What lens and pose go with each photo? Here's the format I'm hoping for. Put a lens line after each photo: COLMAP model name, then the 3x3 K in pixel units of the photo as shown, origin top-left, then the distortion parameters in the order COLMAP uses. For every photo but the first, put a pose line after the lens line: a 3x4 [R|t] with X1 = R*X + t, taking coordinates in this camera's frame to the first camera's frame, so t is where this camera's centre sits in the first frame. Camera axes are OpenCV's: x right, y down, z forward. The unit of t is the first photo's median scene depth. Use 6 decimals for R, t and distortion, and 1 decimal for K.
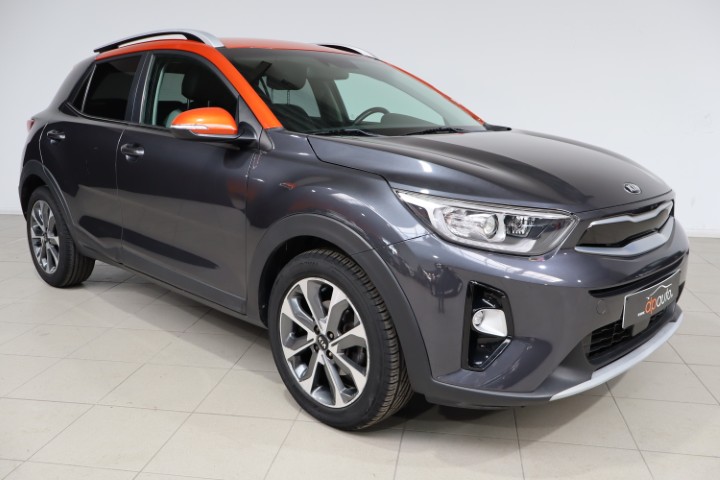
lens RADIAL K [[651.7, 0, 360.8], [0, 651.7, 242.2], [0, 0, 1]] dist [-0.015465, 0.010551]
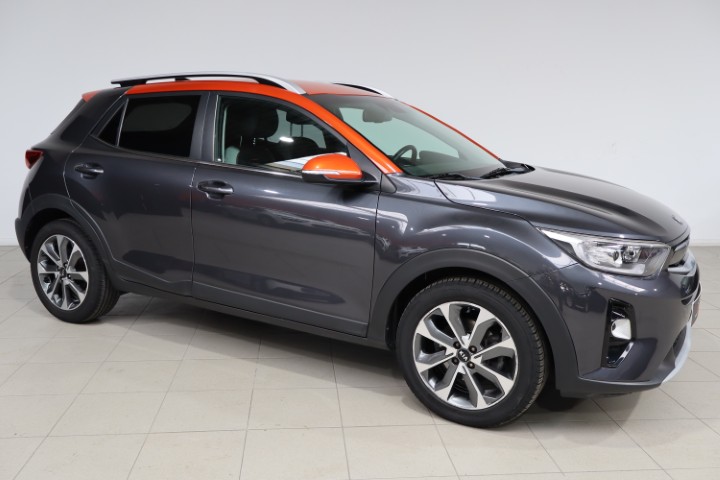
lens RADIAL K [[651.7, 0, 365.2], [0, 651.7, 244.9], [0, 0, 1]] dist [-0.015465, 0.010551]
pose [[0.966062, -0.036011, 0.255789, -0.488845], [0.038174, 0.999265, -0.003496, -0.046838], [-0.255476, 0.013142, 0.966726, -0.096135]]
